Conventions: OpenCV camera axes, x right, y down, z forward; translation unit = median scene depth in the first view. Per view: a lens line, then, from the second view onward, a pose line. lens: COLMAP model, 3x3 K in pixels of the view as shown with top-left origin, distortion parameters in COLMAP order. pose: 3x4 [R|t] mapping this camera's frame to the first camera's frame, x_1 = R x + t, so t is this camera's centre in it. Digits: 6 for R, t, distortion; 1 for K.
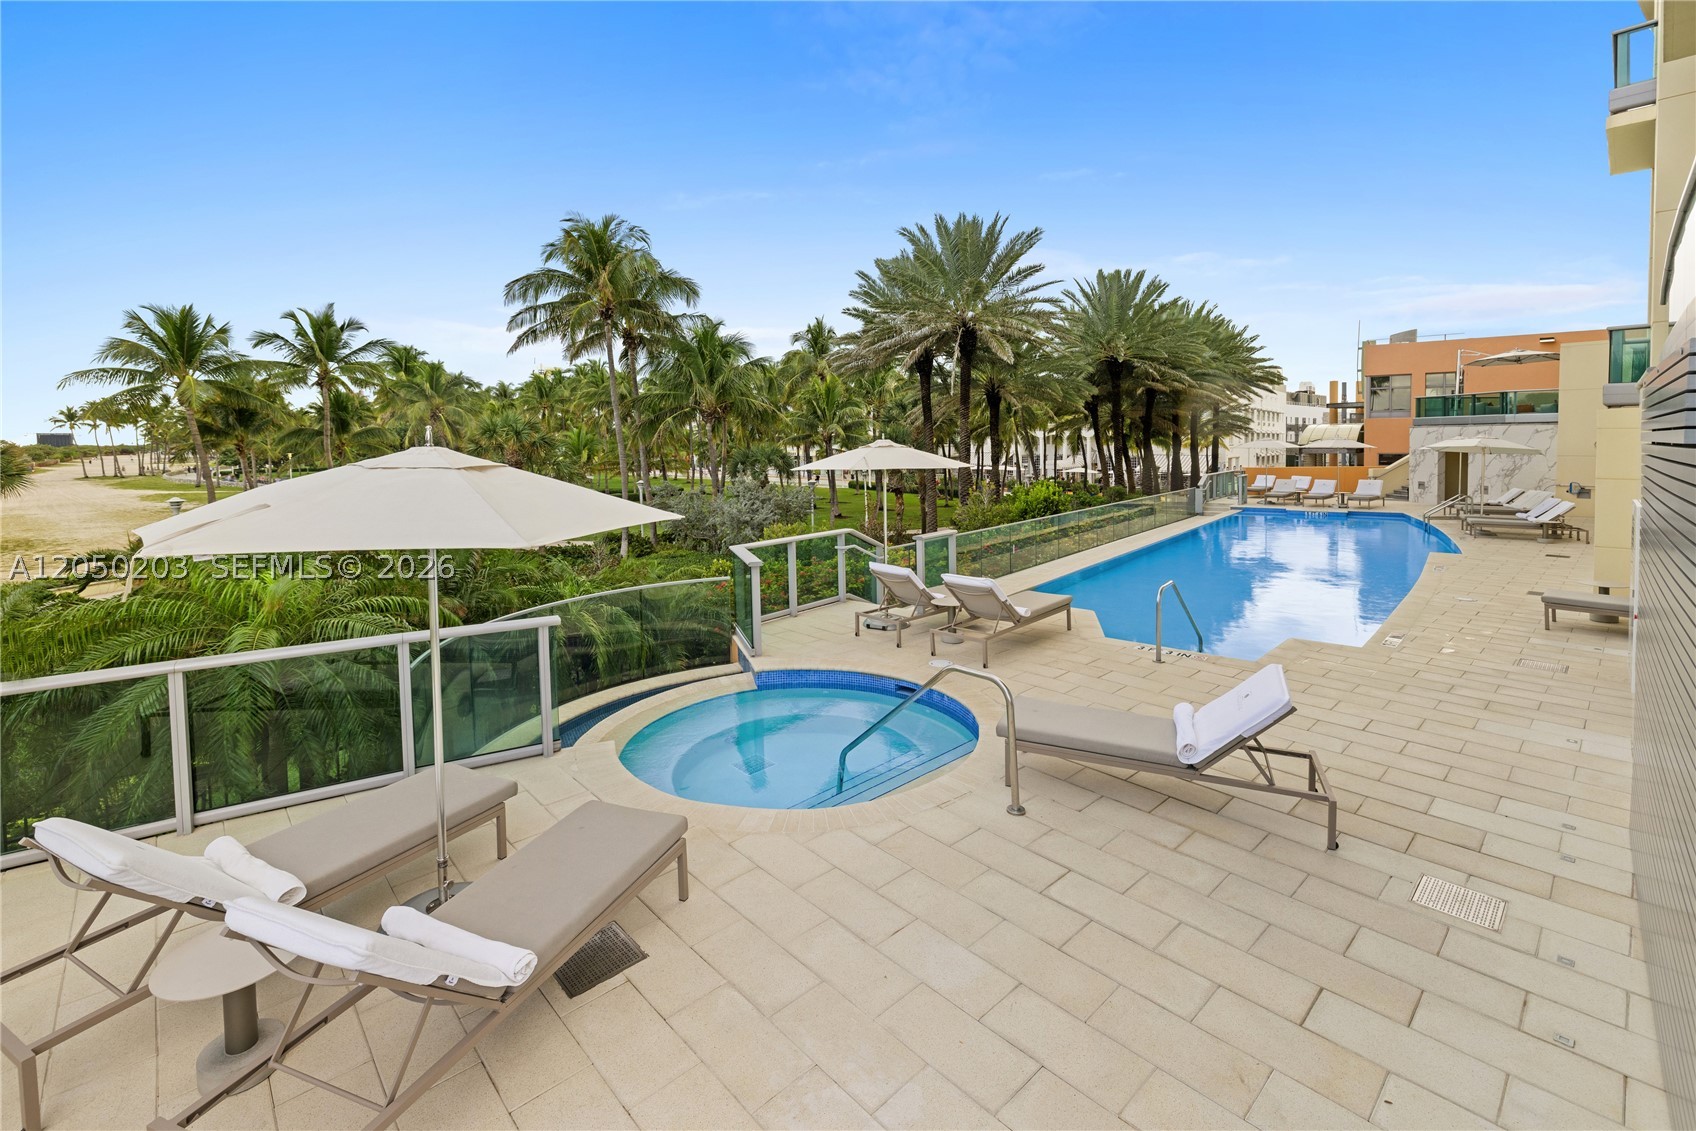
lens RADIAL K [[723.0, 0, 764.8], [0, 723.0, 452.5], [0, 0, 1]] dist [0.000542, 0.000244]
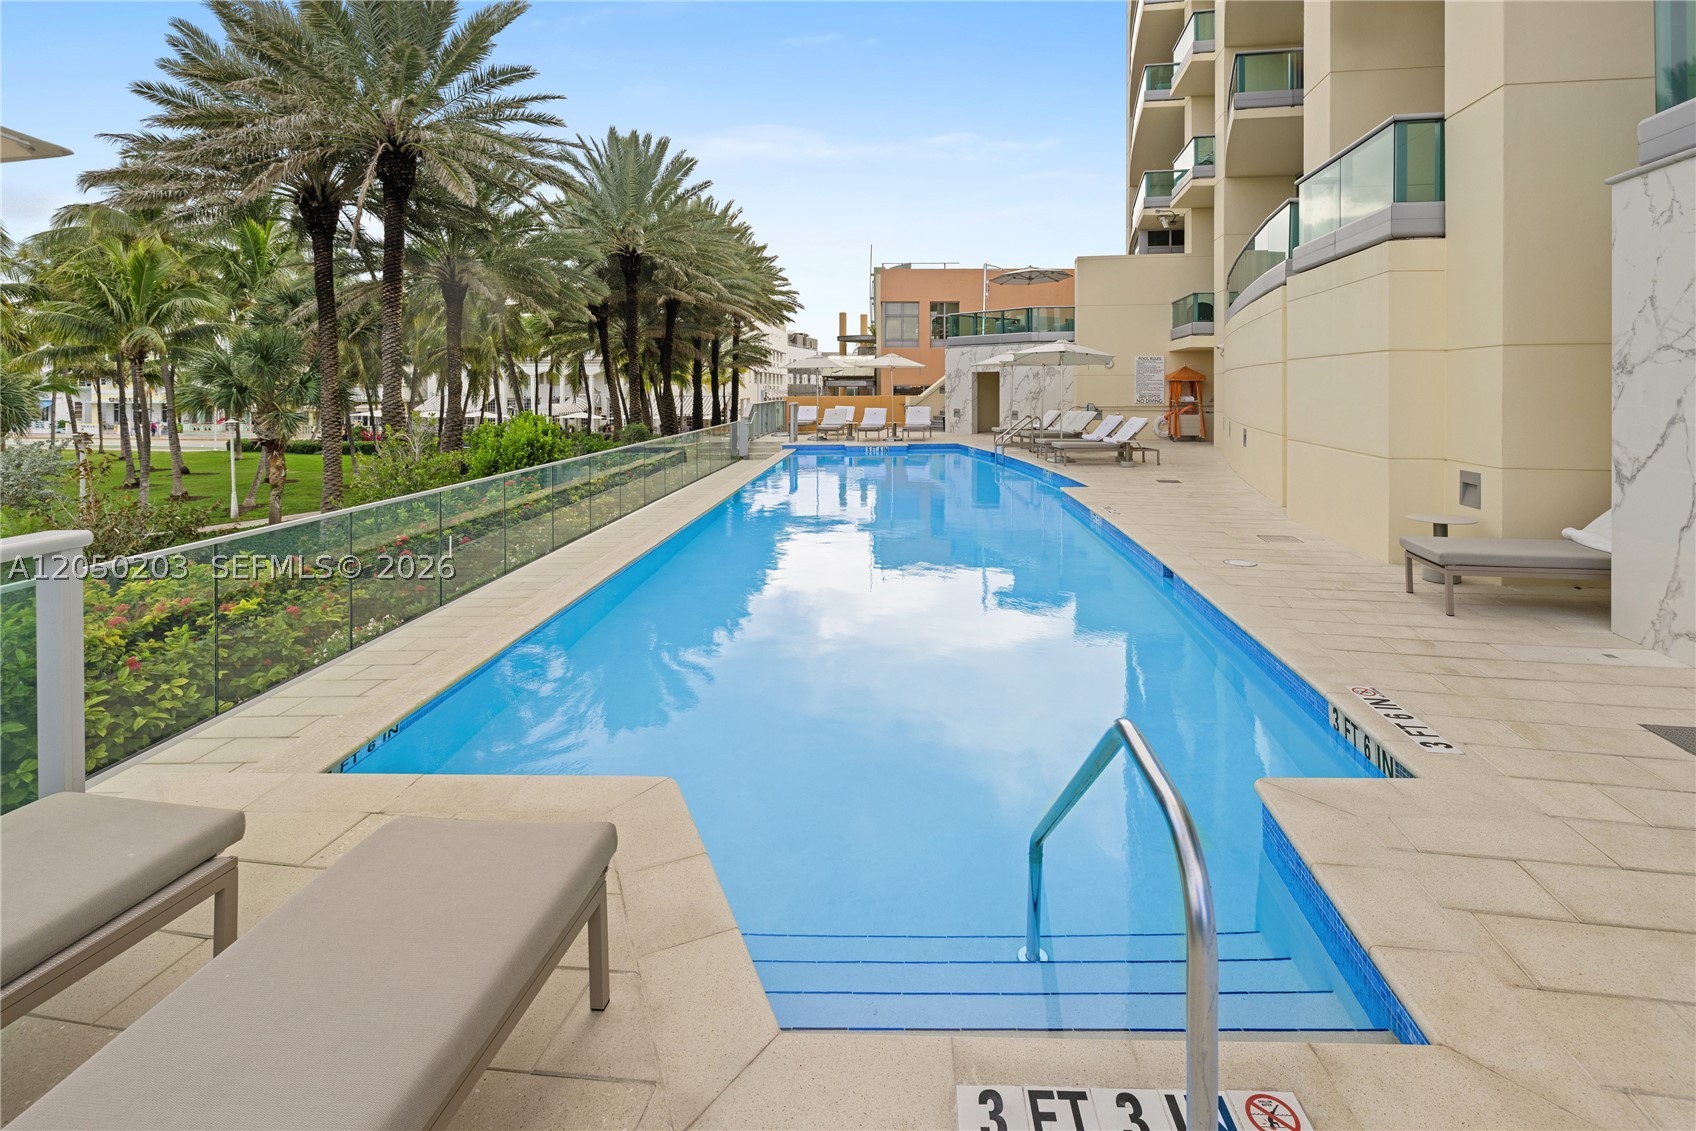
lens RADIAL K [[765.7, 0, 808.9], [0, 765.7, 388.5], [0, 0, 1]] dist [0.038564, -0.036595]
pose [[0.761445, 0.016733, 0.648014, 0.124197], [0.004640, 0.999500, -0.031261, 0.032811], [-0.648213, 0.026810, 0.760987, 0.304469]]
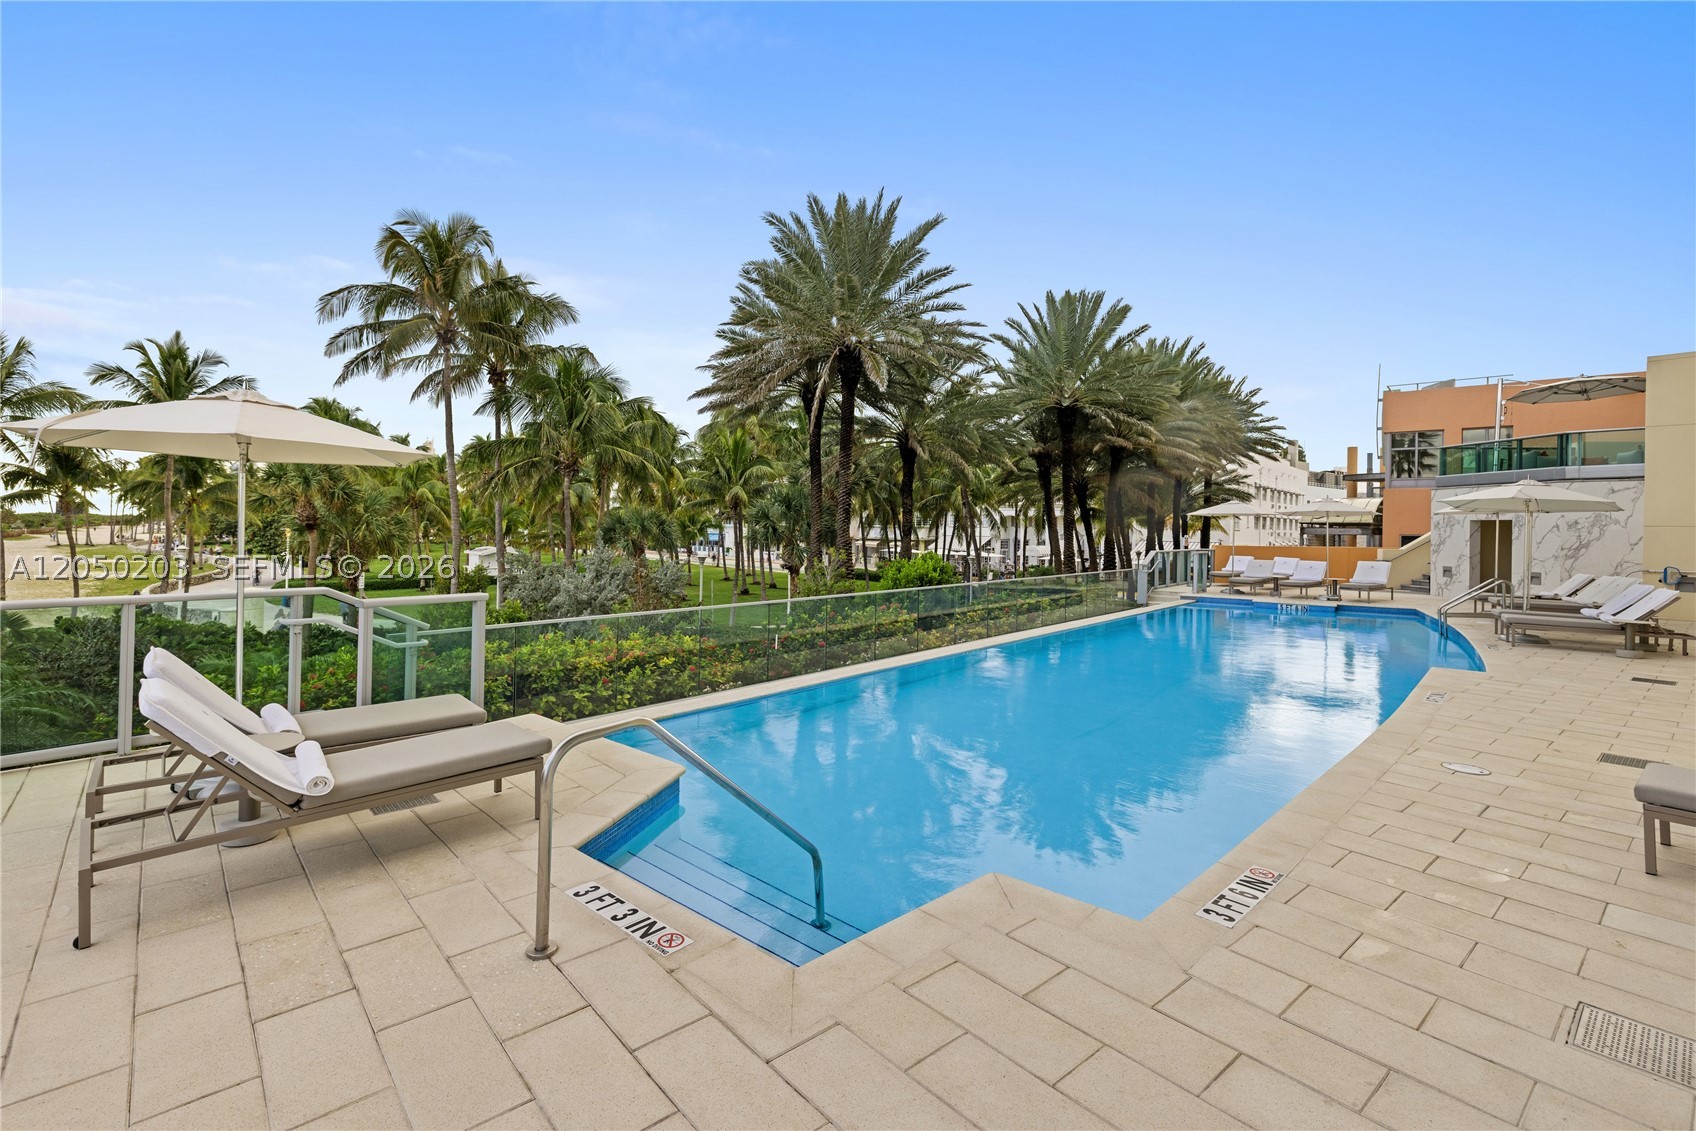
lens RADIAL K [[750.2, 0, 810.7], [0, 750.2, 514.3], [0, 0, 1]] dist [0.000325, -0.000582]
pose [[0.999490, 0.031948, 0.000270, 0.221385], [-0.031907, 0.998586, -0.042510, 0.030240], [-0.001628, 0.042480, 0.999096, 0.209484]]
